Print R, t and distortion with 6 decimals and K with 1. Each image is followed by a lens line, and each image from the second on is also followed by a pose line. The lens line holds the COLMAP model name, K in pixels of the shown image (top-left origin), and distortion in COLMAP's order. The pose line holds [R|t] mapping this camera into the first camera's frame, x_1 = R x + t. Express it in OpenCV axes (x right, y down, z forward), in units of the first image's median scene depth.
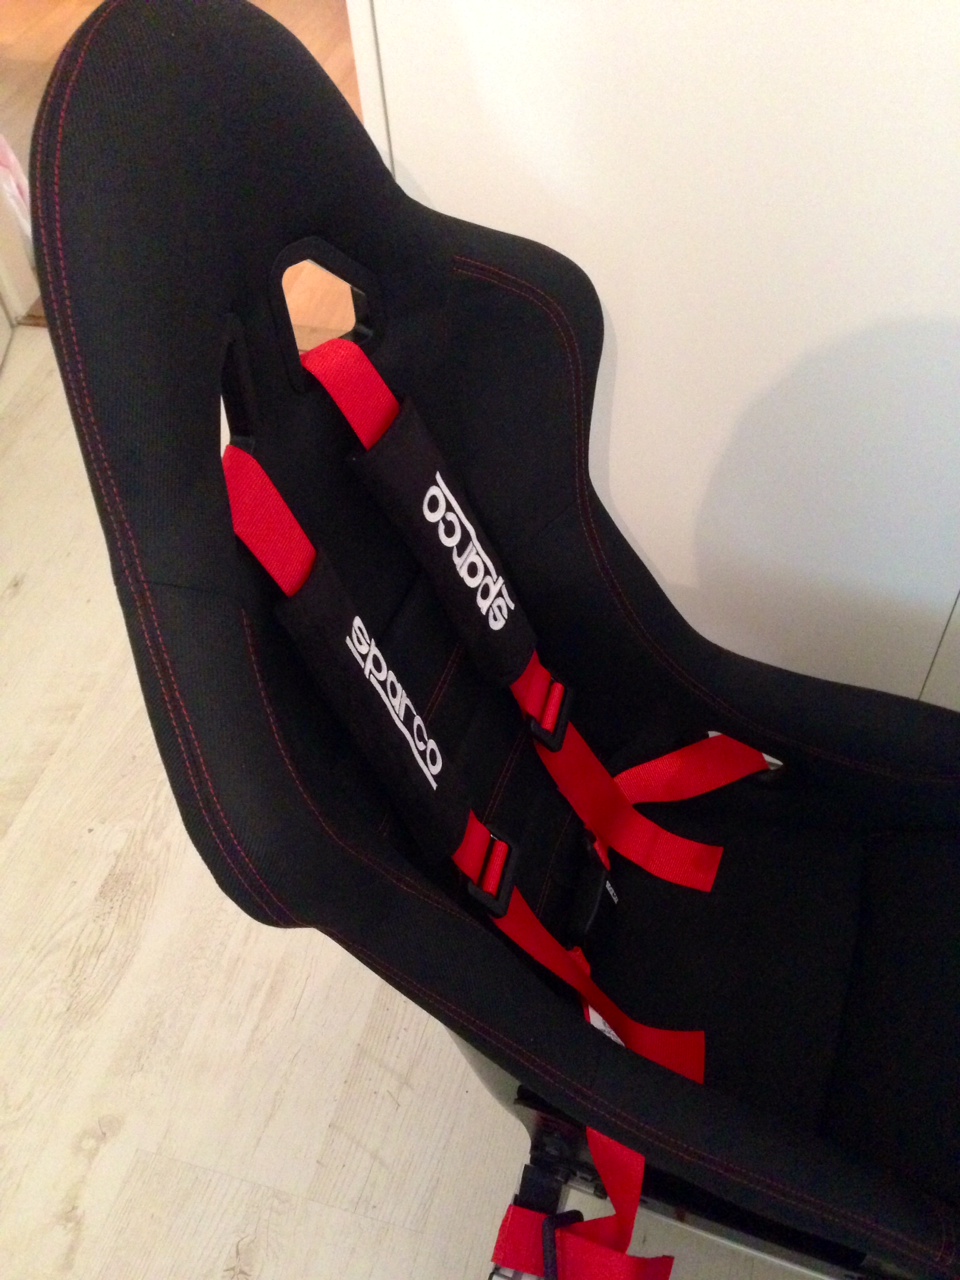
lens RADIAL K [[1202.3, 0, 480.1], [0, 1202.3, 640.3], [0, 0, 1]] dist [0.027170, 0.000000]
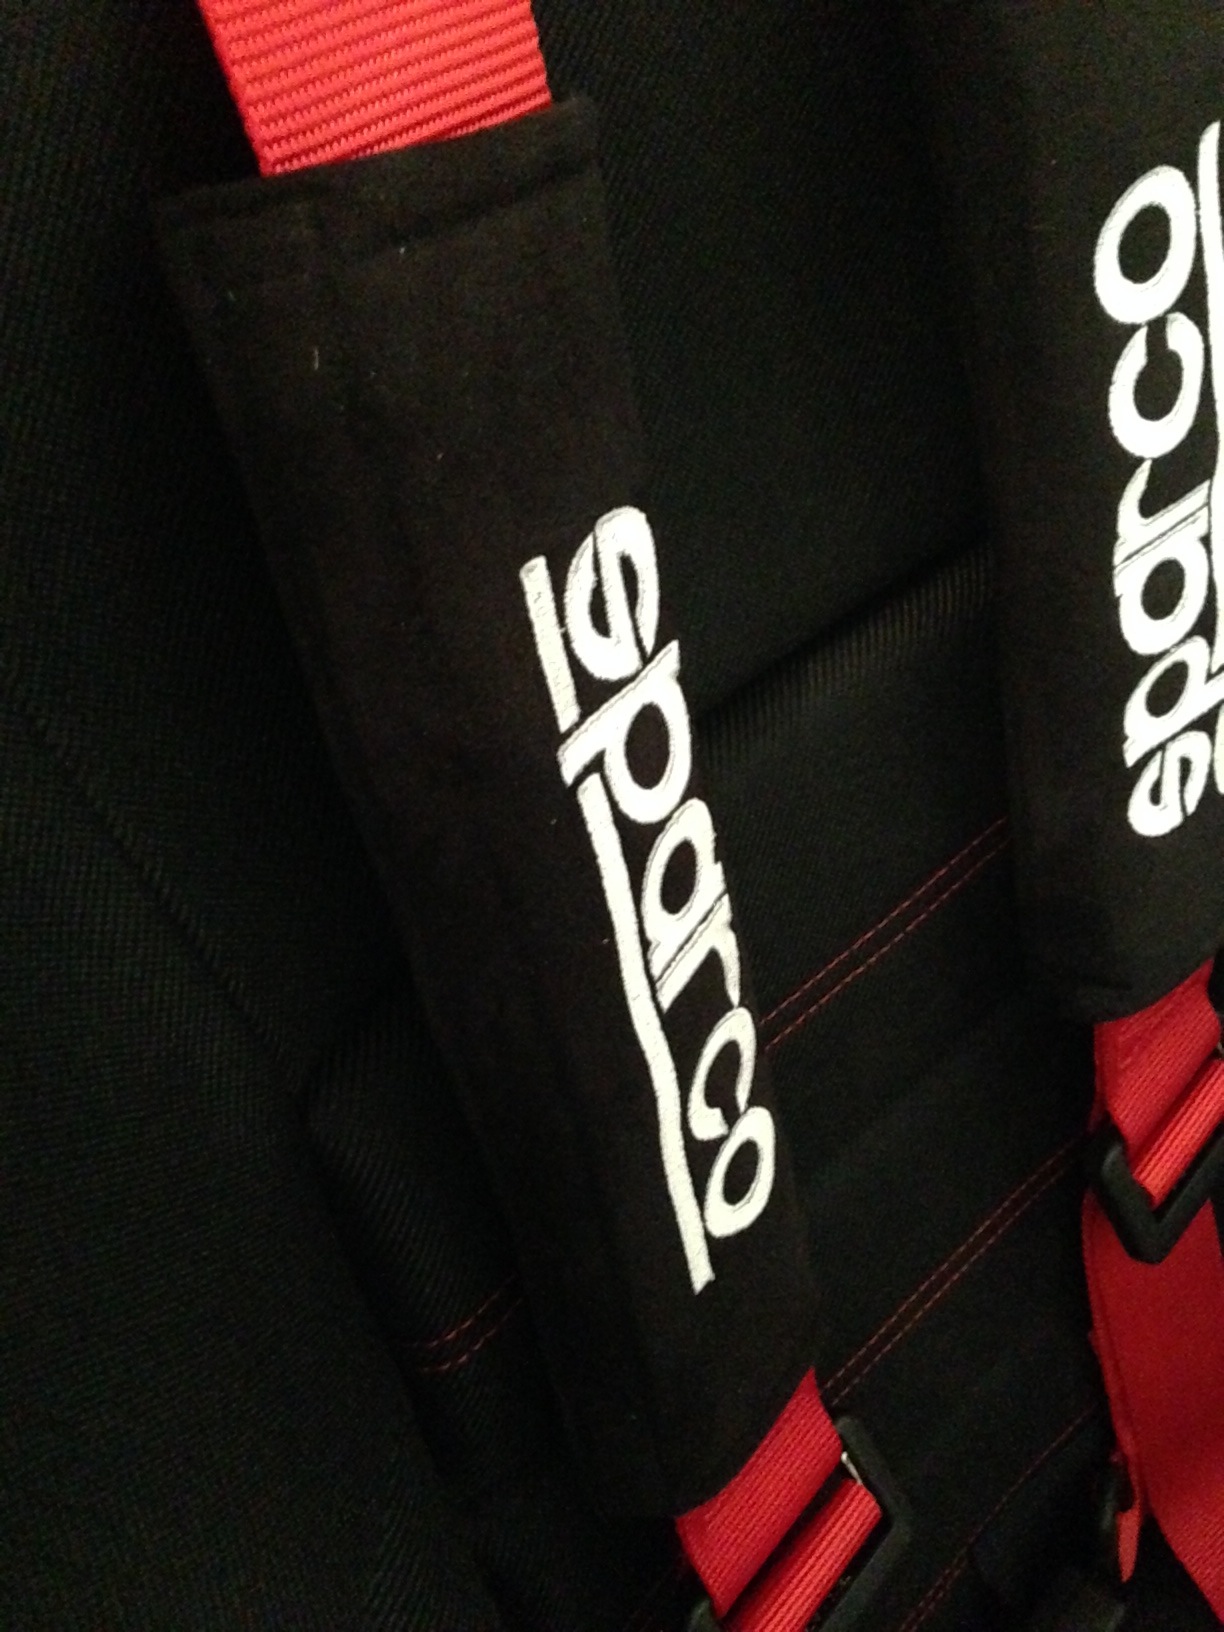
lens RADIAL K [[3134.6, 0, 611.4], [0, 3134.6, 815.1], [0, 0, 1]] dist [0.225309, 0.000000]
pose [[0.906773, 0.400822, -0.130785, -0.005967], [-0.398633, 0.916070, 0.043670, 0.006222], [0.137312, 0.012536, 0.990449, 0.309754]]
